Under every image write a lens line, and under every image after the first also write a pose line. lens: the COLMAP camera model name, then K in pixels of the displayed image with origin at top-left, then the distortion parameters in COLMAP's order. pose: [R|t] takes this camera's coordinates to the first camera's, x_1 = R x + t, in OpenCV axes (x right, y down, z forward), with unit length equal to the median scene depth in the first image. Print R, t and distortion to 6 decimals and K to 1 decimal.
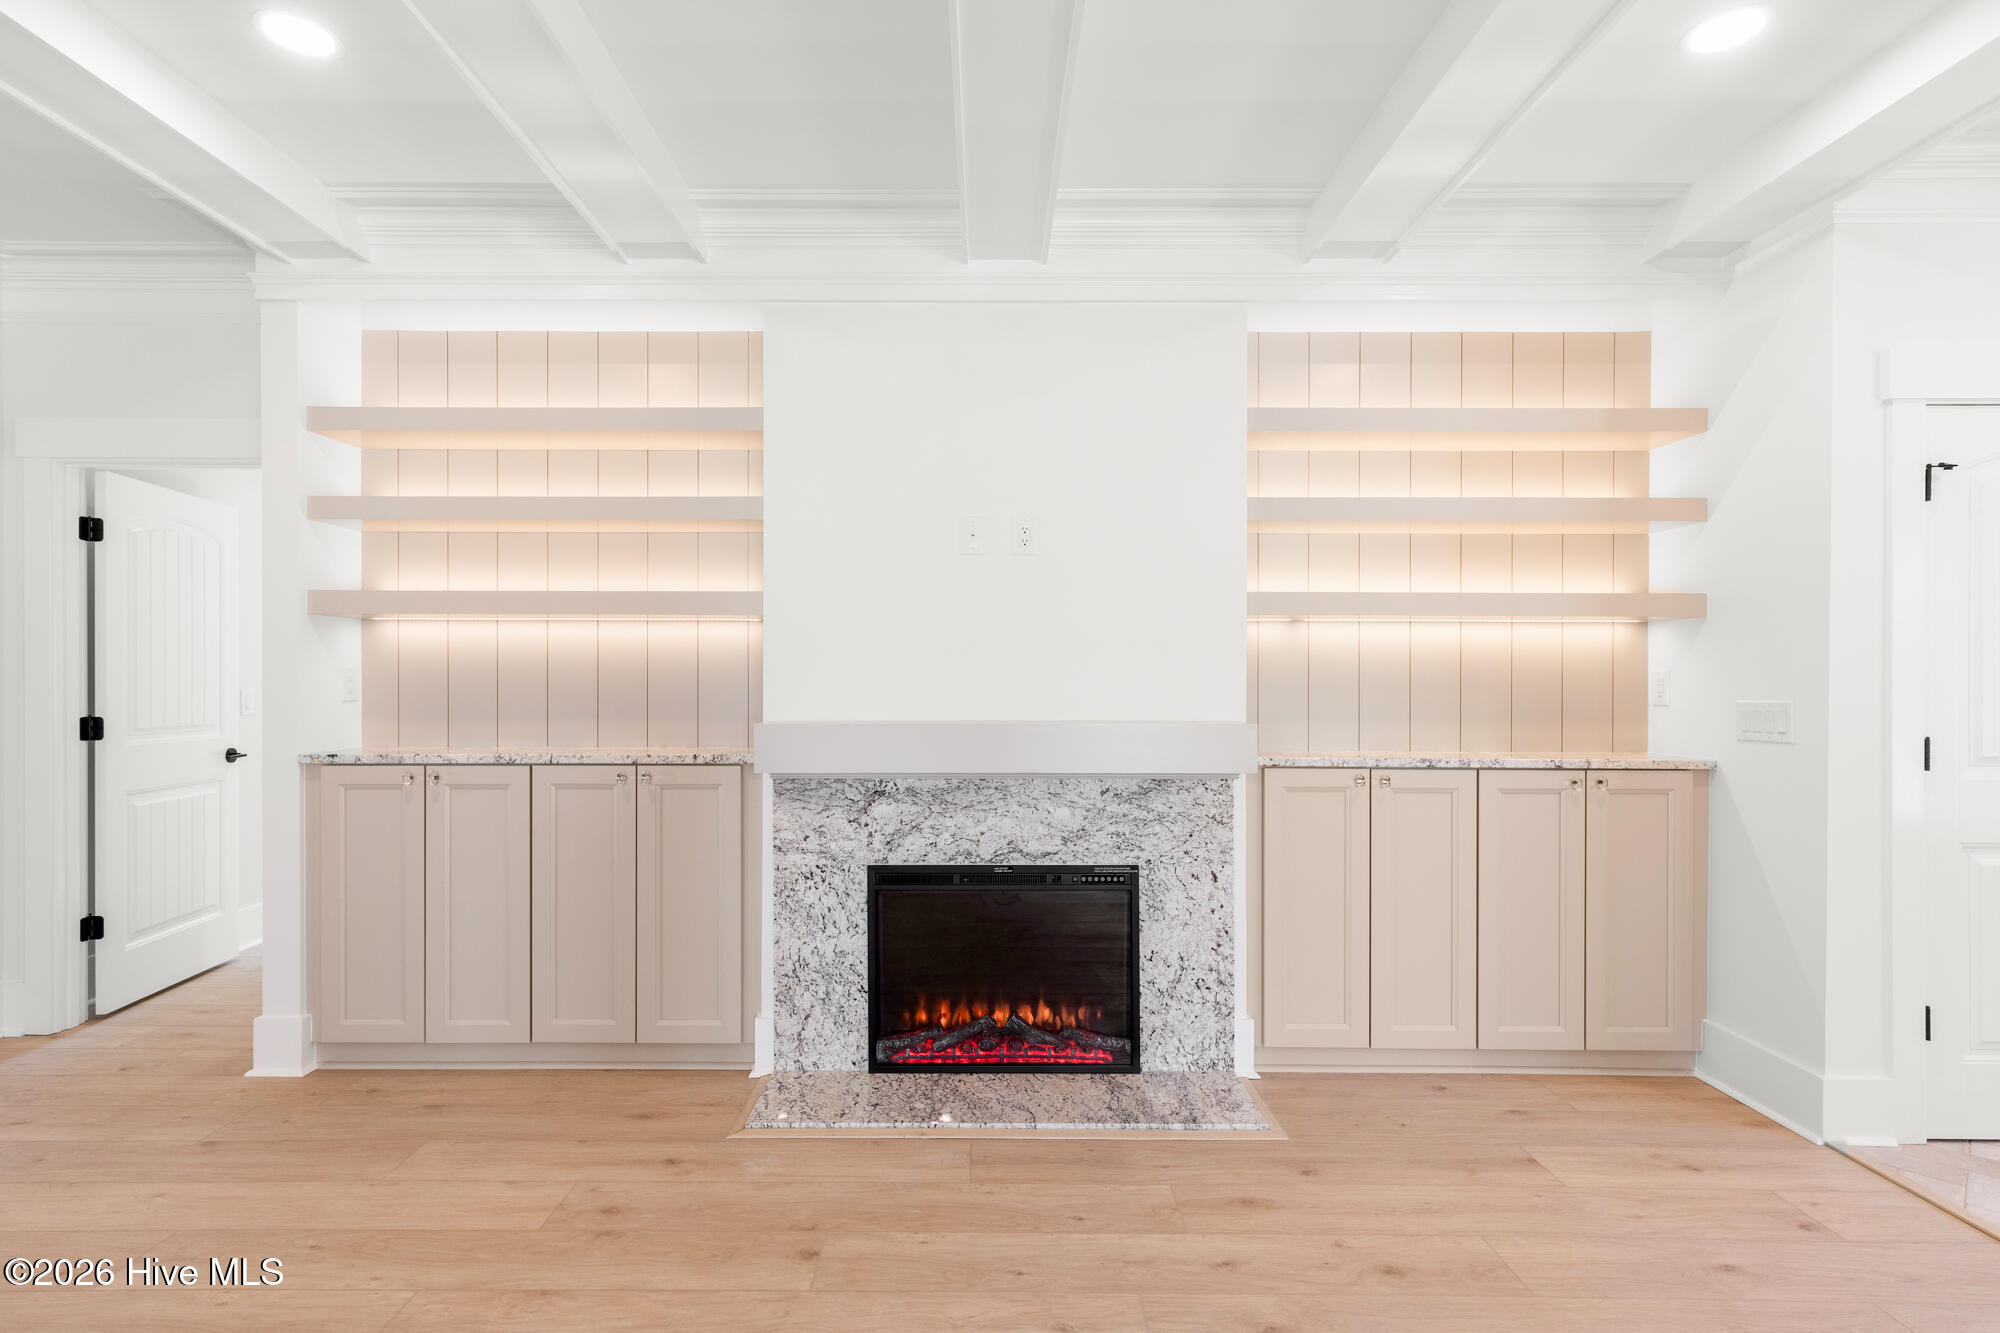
lens RADIAL K [[991.8, 0, 979.4], [0, 991.8, 684.5], [0, 0, 1]] dist [0.007836, 0.000605]
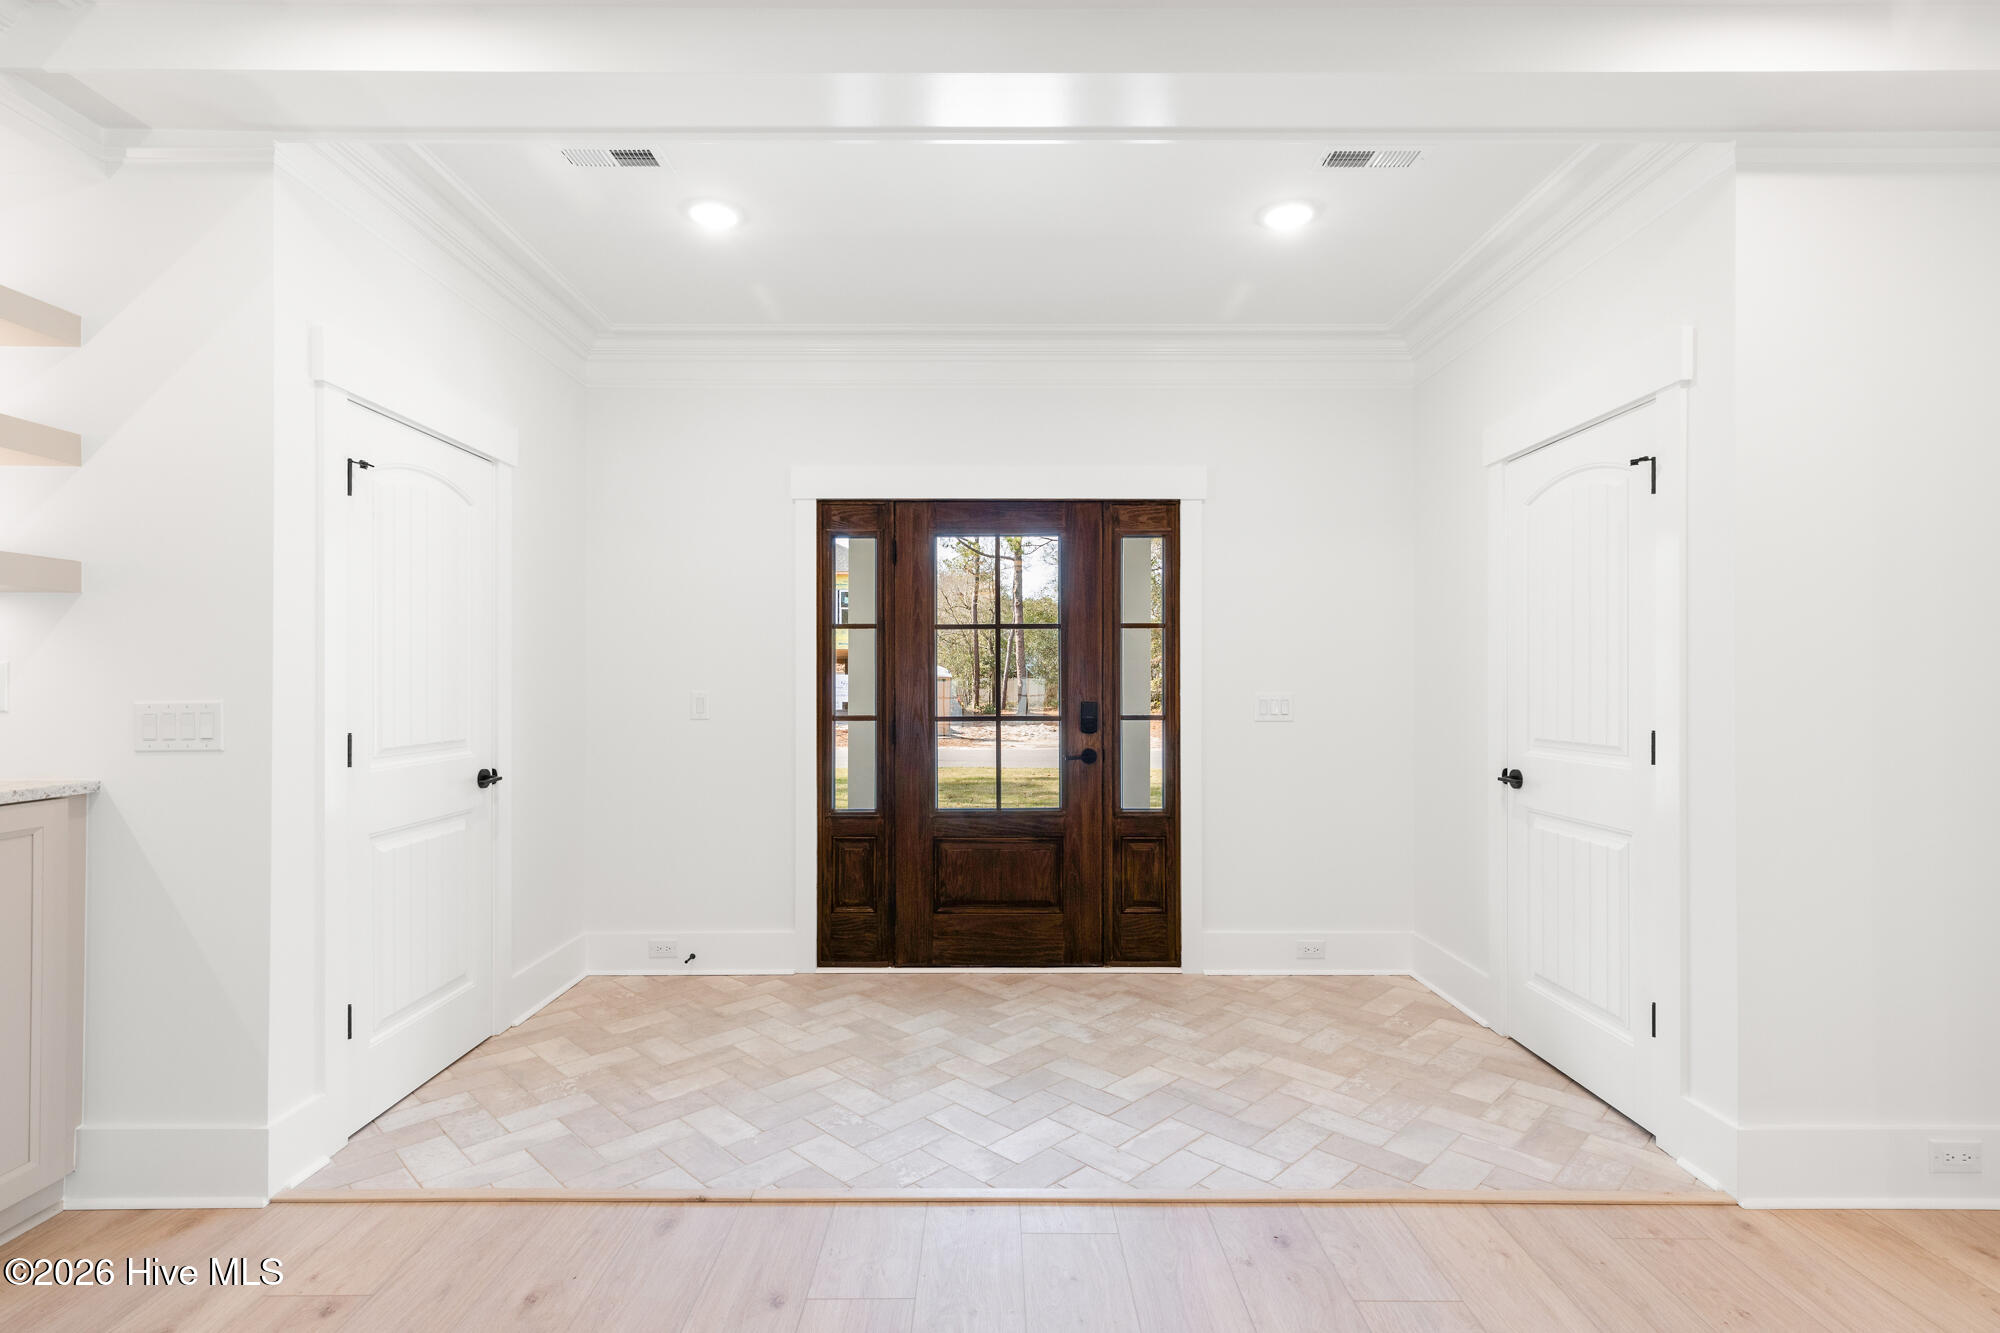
lens RADIAL K [[939.8, 0, 992.6], [0, 939.8, 678.9], [0, 0, 1]] dist [0.010163, 0.000230]
pose [[-0.006281, -0.001564, 0.999979, 0.004547], [0.001879, 0.999997, 0.001576, -0.001962], [-0.999979, 0.001889, -0.006278, 0.316512]]
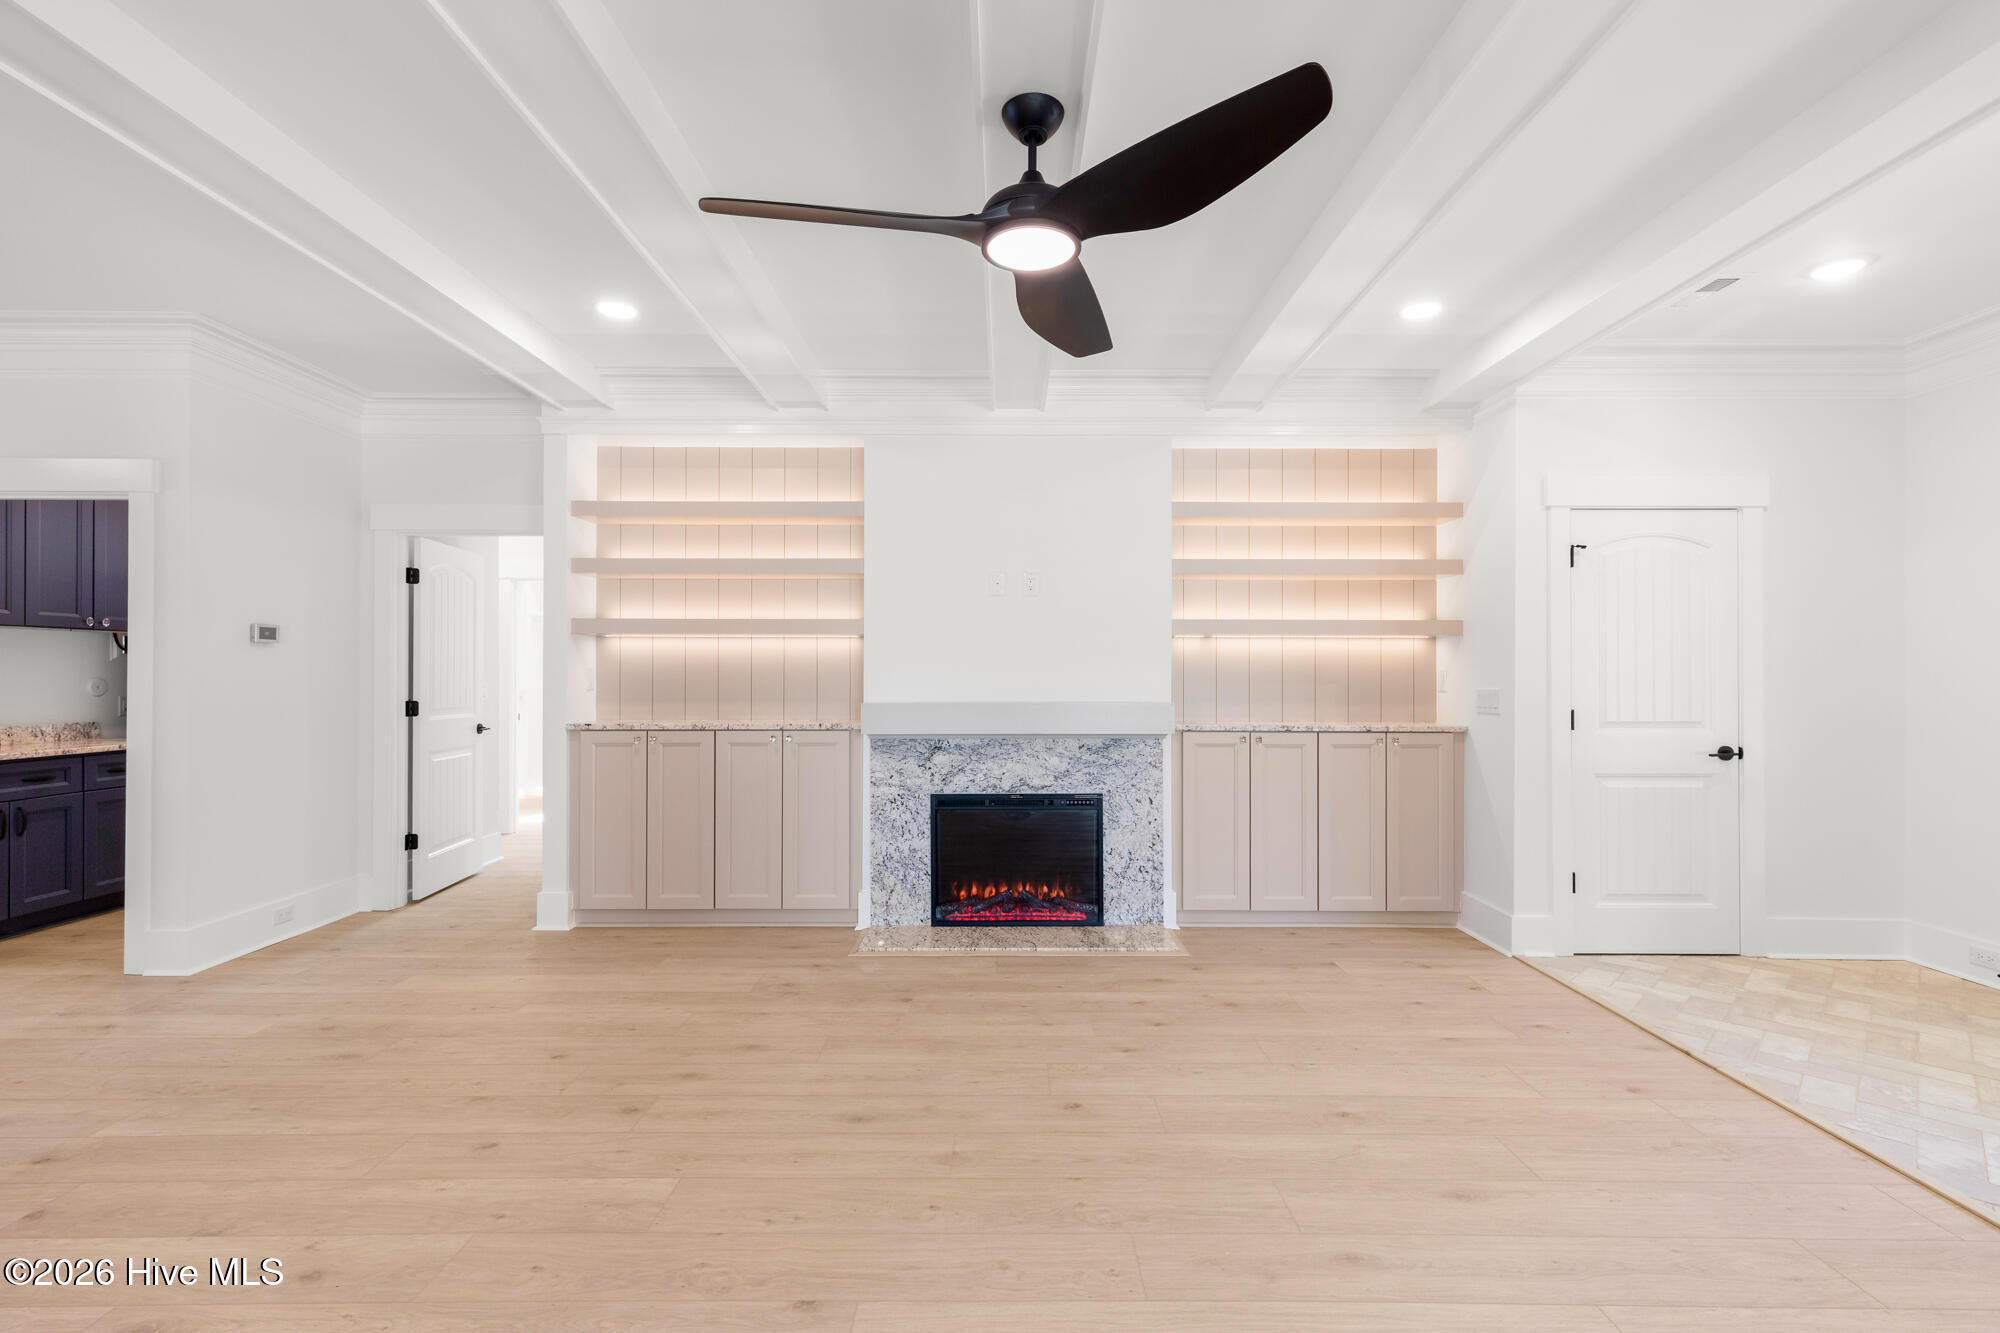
lens RADIAL K [[901.1, 0, 1006.3], [0, 901.1, 670.1], [0, 0, 1]] dist [0.007752, 0.000187]
pose [[0.999980, -0.000904, 0.006194, -0.001344], [0.000962, 0.999956, -0.009317, -0.000749], [-0.006185, 0.009323, 0.999937, -0.428761]]
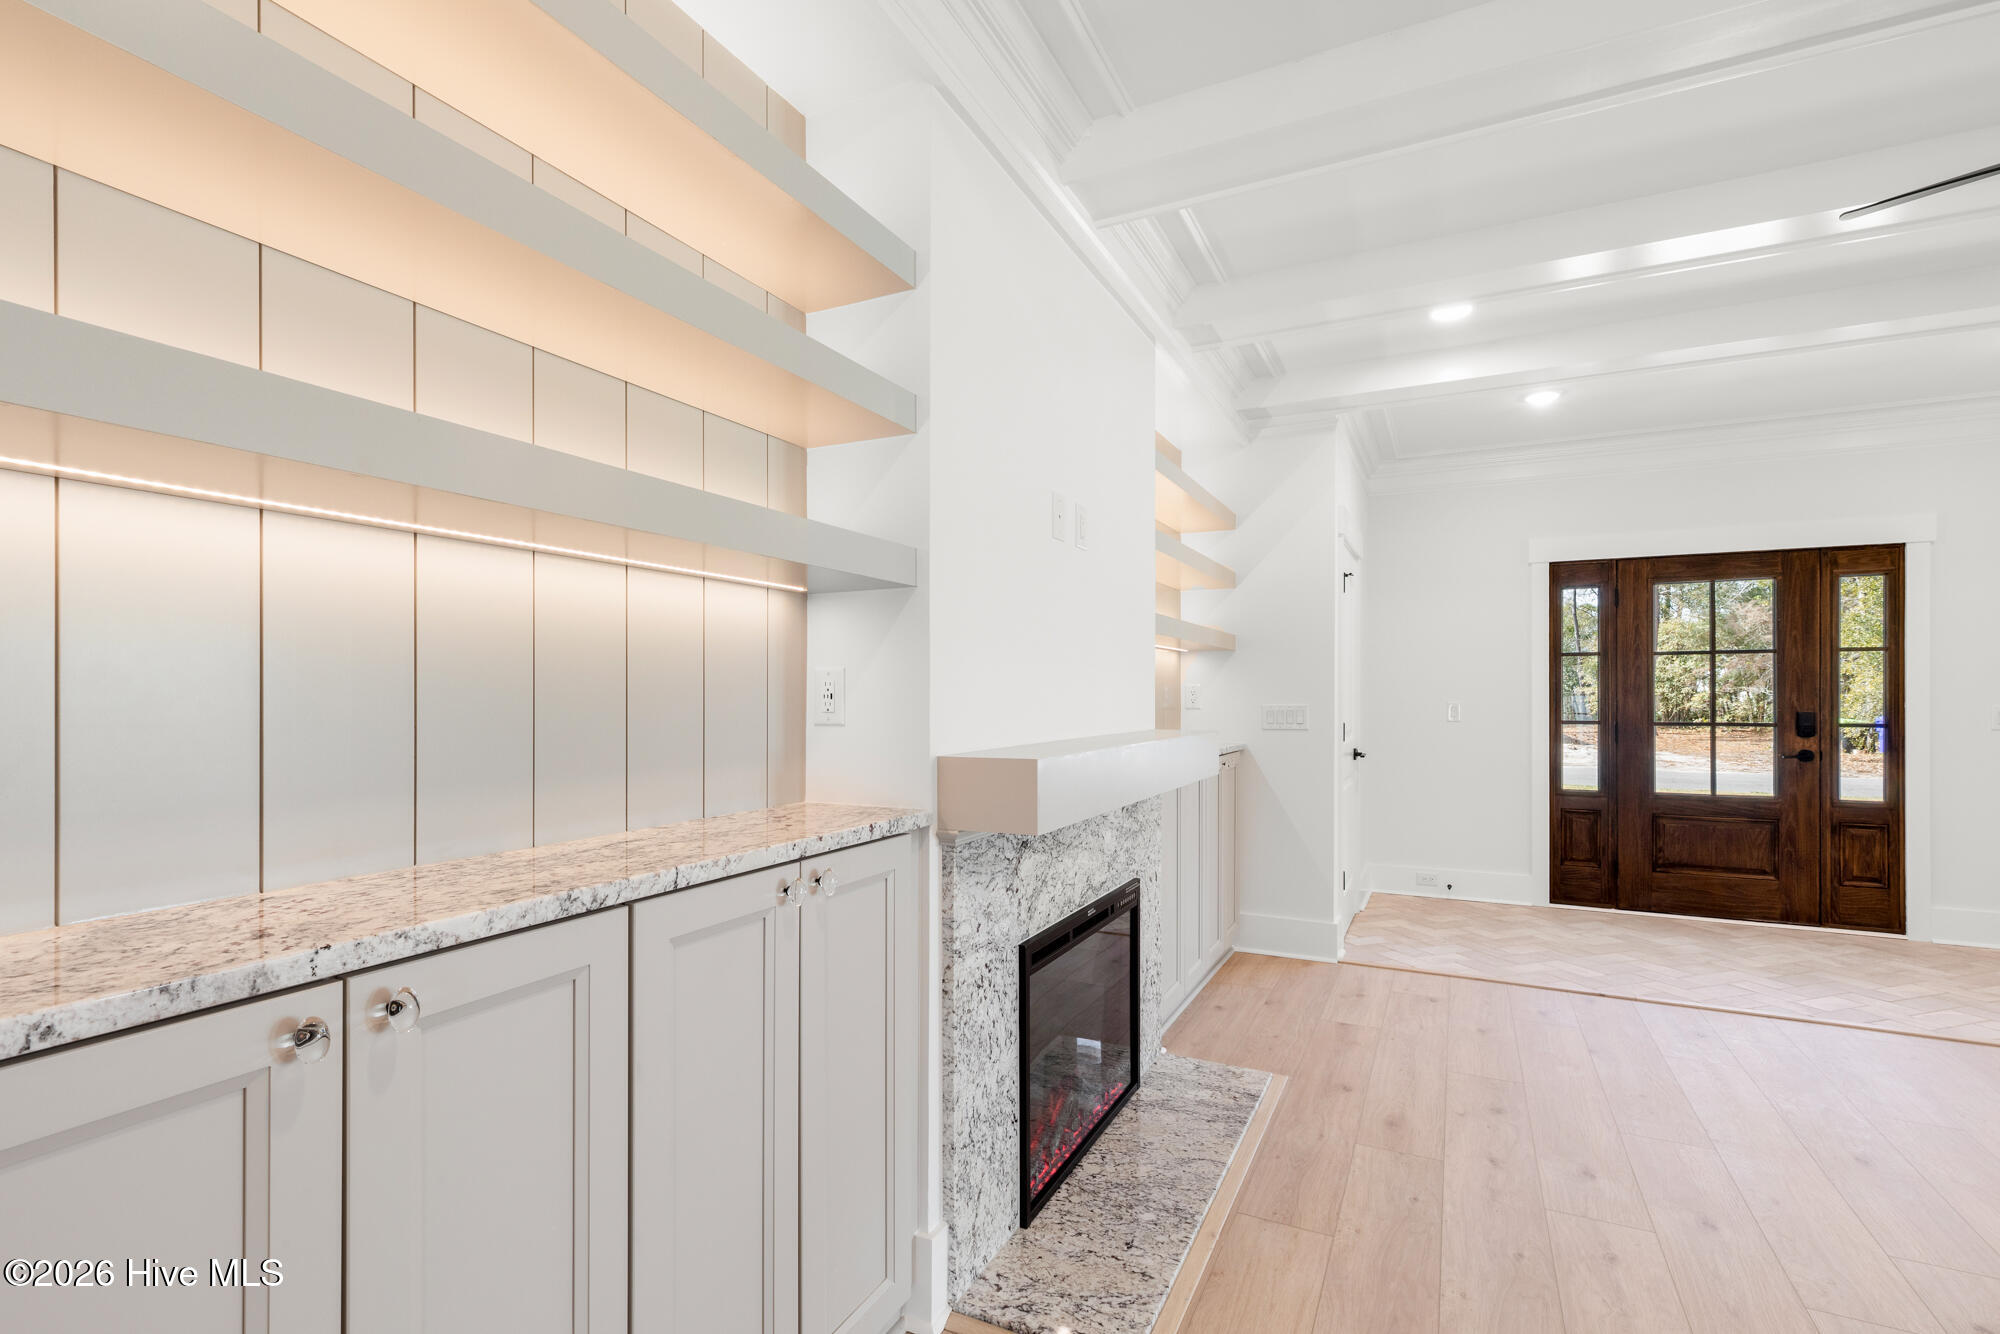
lens RADIAL K [[924.2, 0, 994.6], [0, 924.2, 696.6], [0, 0, 1]] dist [0.004121, 0.000620]
pose [[0.442319, -0.004213, 0.896848, -0.727358], [0.002254, 0.999991, 0.003586, -0.003037], [-0.896855, 0.000436, 0.442325, 0.714854]]
